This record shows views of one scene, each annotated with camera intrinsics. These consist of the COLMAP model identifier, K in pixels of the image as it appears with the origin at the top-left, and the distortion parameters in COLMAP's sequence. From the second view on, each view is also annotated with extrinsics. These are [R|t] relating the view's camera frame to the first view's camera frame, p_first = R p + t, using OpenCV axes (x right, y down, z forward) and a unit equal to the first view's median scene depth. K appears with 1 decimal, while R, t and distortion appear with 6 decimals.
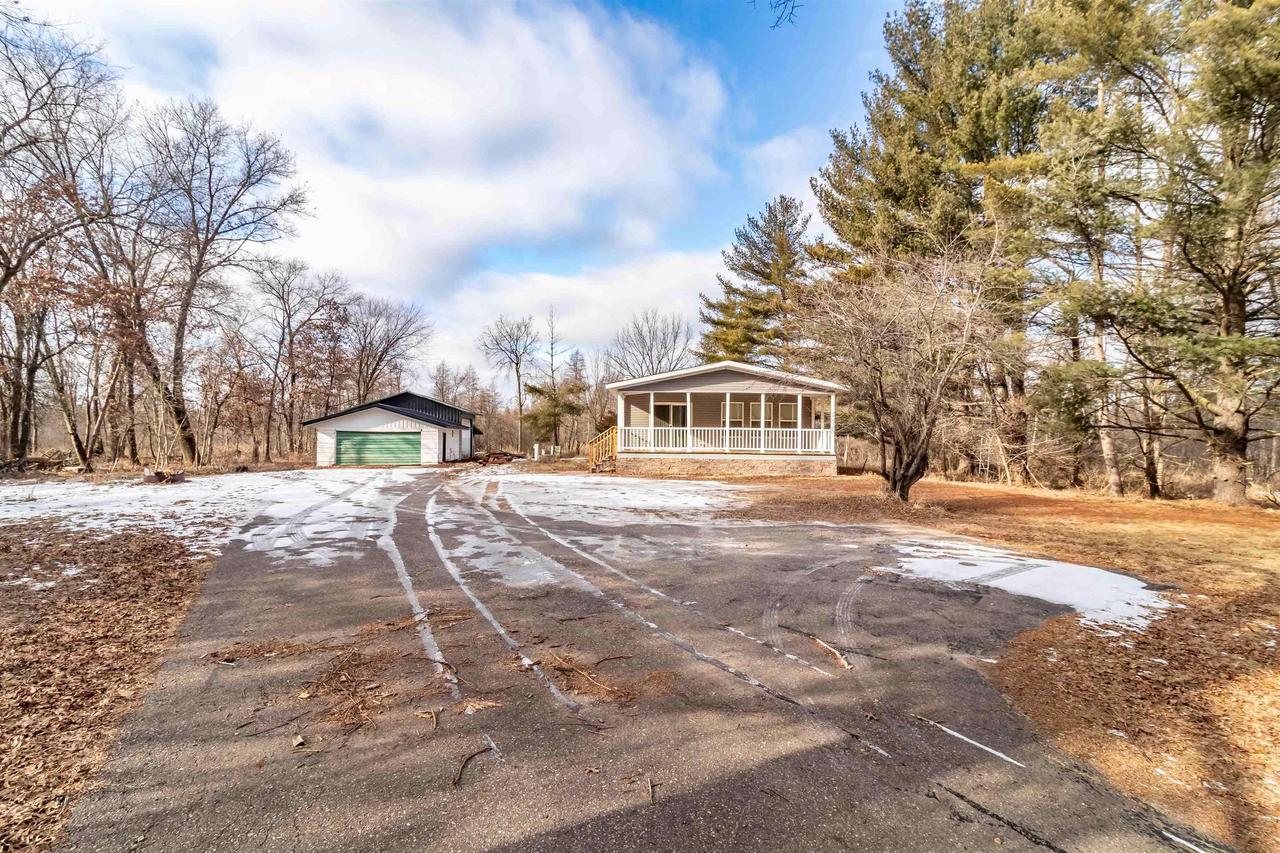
lens RADIAL K [[587.5, 0, 653.9], [0, 587.5, 428.8], [0, 0, 1]] dist [-0.000204, -0.000334]
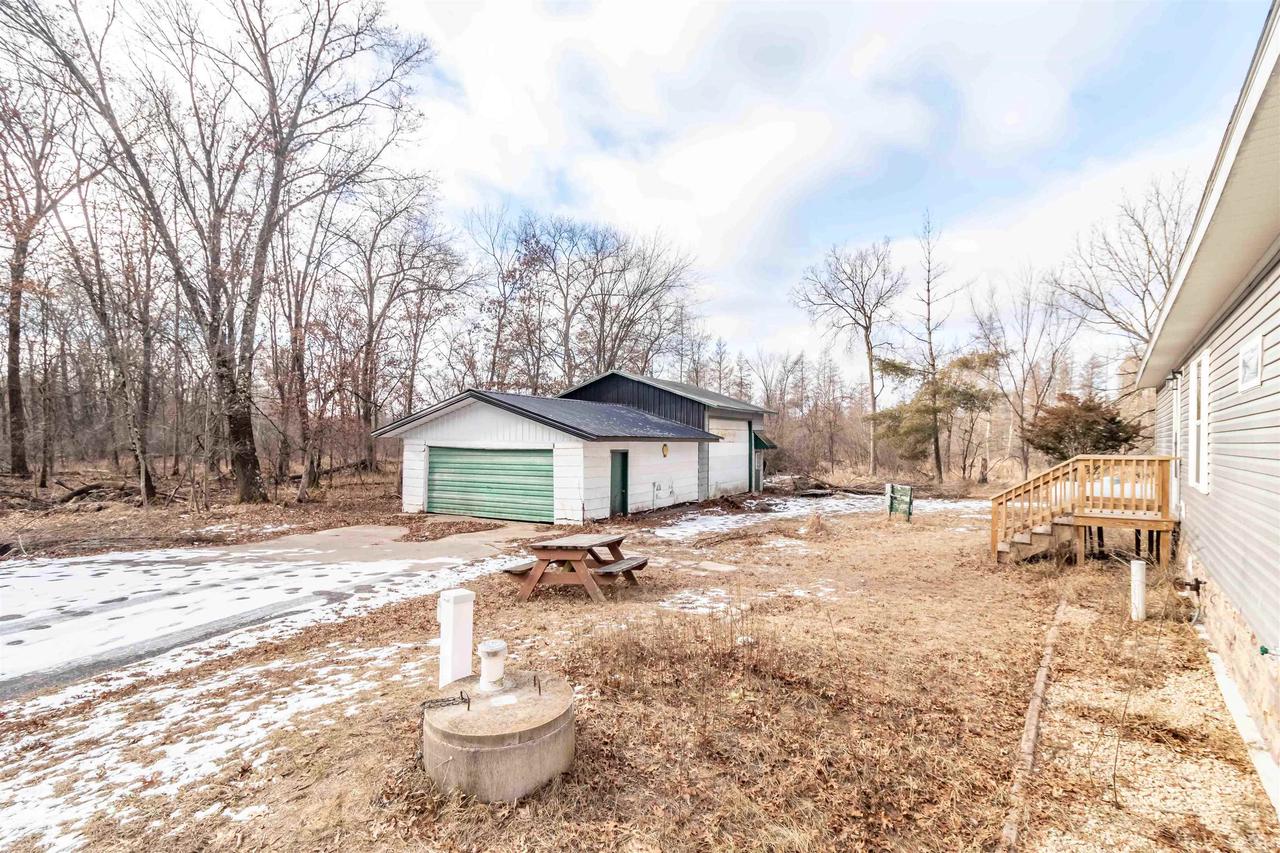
lens RADIAL K [[587.5, 0, 653.9], [0, 587.5, 428.8], [0, 0, 1]] dist [-0.000204, -0.000334]
pose [[0.787354, -0.007591, -0.616454, -0.040403], [0.002830, 0.999958, -0.008698, -0.003761], [0.616495, 0.005104, 0.787343, 0.443746]]
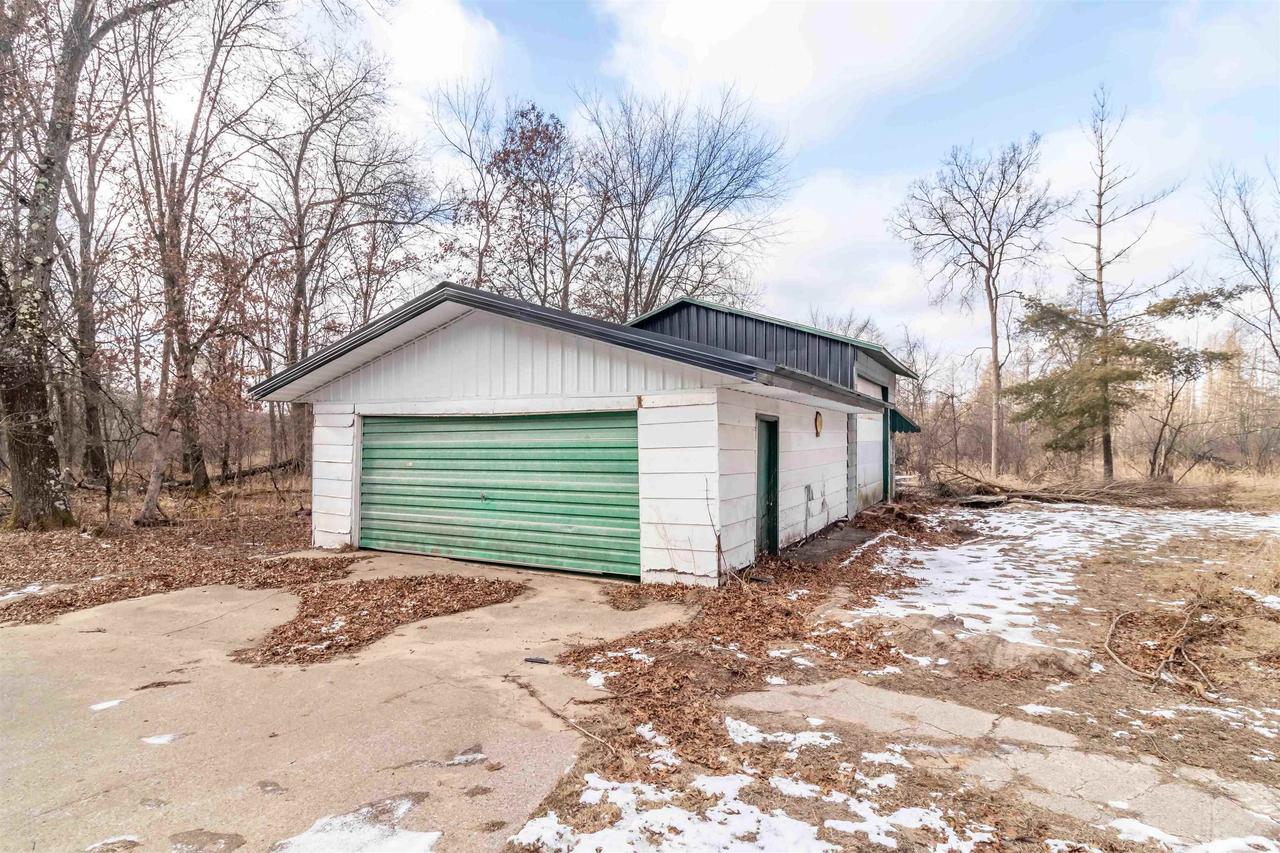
lens RADIAL K [[640.3, 0, 640.0], [0, 640.3, 426.5], [0, 0, 1]] dist [0.001014, -0.000398]
pose [[0.790237, -0.014166, -0.612637, -0.167025], [0.009441, 0.999896, -0.010942, 0.008096], [0.612729, 0.002863, 0.790288, 0.528346]]
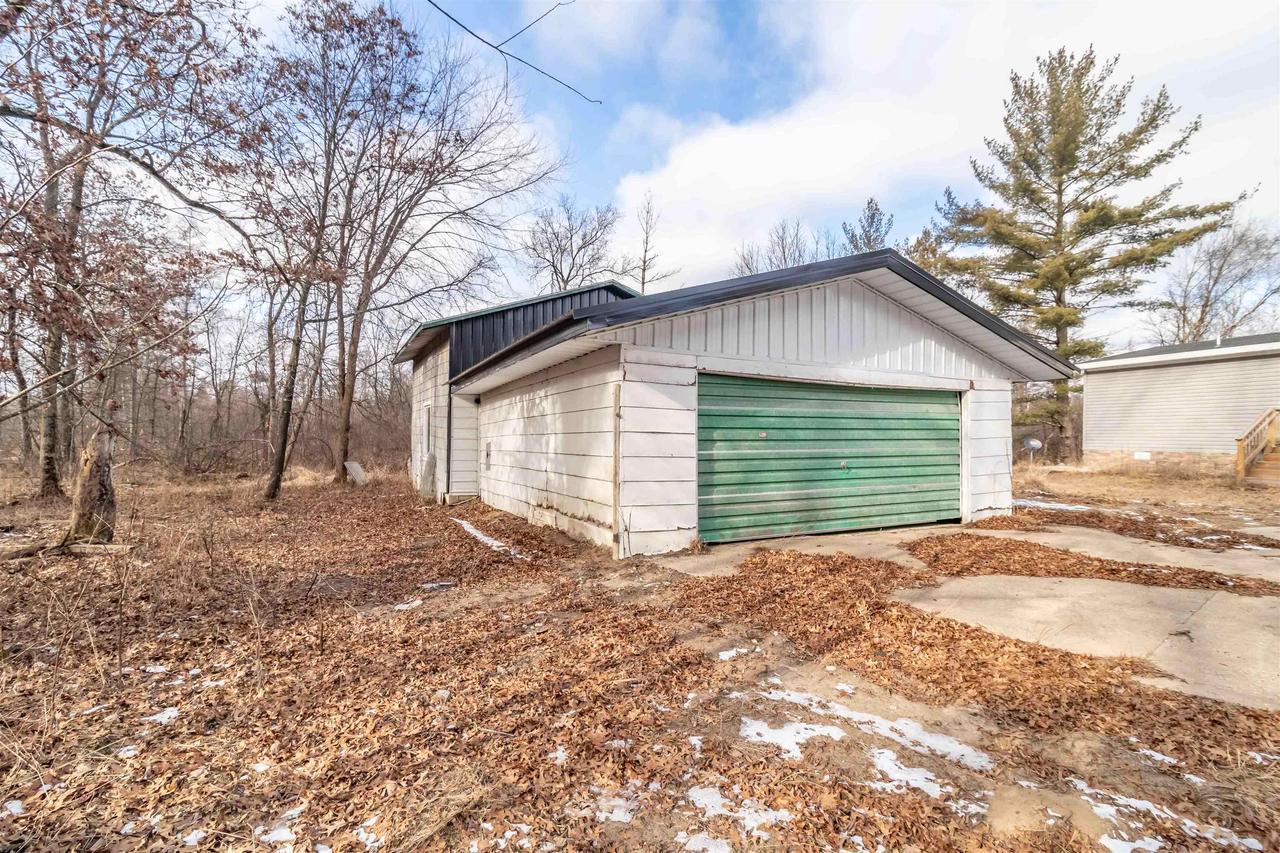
lens RADIAL K [[587.5, 0, 653.9], [0, 587.5, 428.8], [0, 0, 1]] dist [-0.000204, -0.000334]
pose [[0.951076, 0.010811, 0.308768, -0.375965], [-0.010390, 0.999942, -0.003007, 0.014664], [-0.308782, -0.000348, 0.951133, 0.506789]]
